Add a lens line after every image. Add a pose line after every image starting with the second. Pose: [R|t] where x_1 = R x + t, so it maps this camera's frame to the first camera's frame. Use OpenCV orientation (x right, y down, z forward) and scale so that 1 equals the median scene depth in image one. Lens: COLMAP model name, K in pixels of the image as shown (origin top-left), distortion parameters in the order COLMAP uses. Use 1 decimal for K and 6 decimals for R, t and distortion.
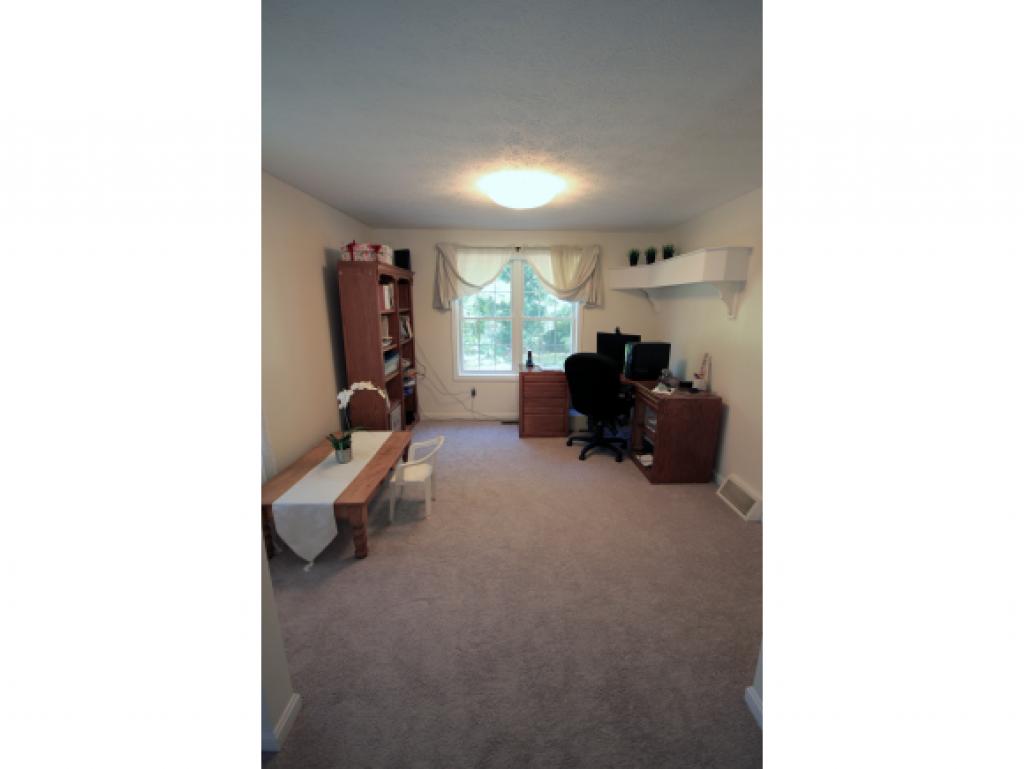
lens RADIAL K [[353.6, 0, 512.0], [0, 353.6, 384.5], [0, 0, 1]] dist [0.000603, 0.000026]
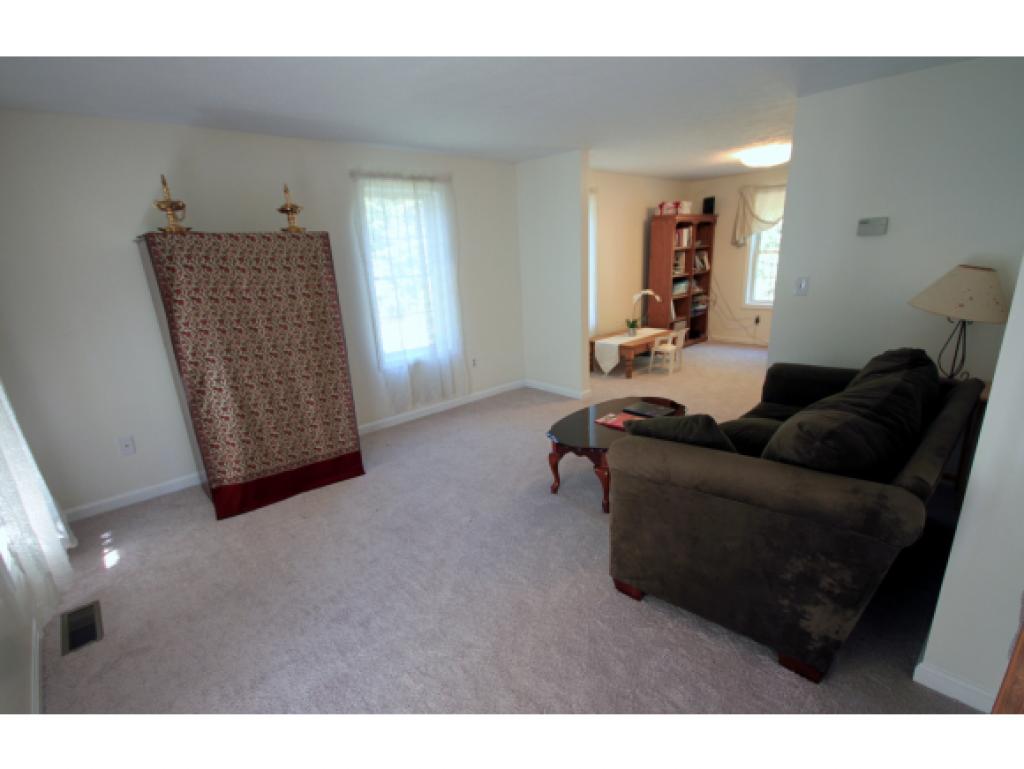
lens RADIAL K [[469.6, 0, 512.0], [0, 469.6, 384.5], [0, 0, 1]] dist [0.001376, 0.000069]
pose [[0.676648, 0.167579, -0.716983, 0.543925], [-0.115725, 0.985858, 0.121208, 0.156335], [0.727155, 0.000958, 0.686472, -0.673785]]
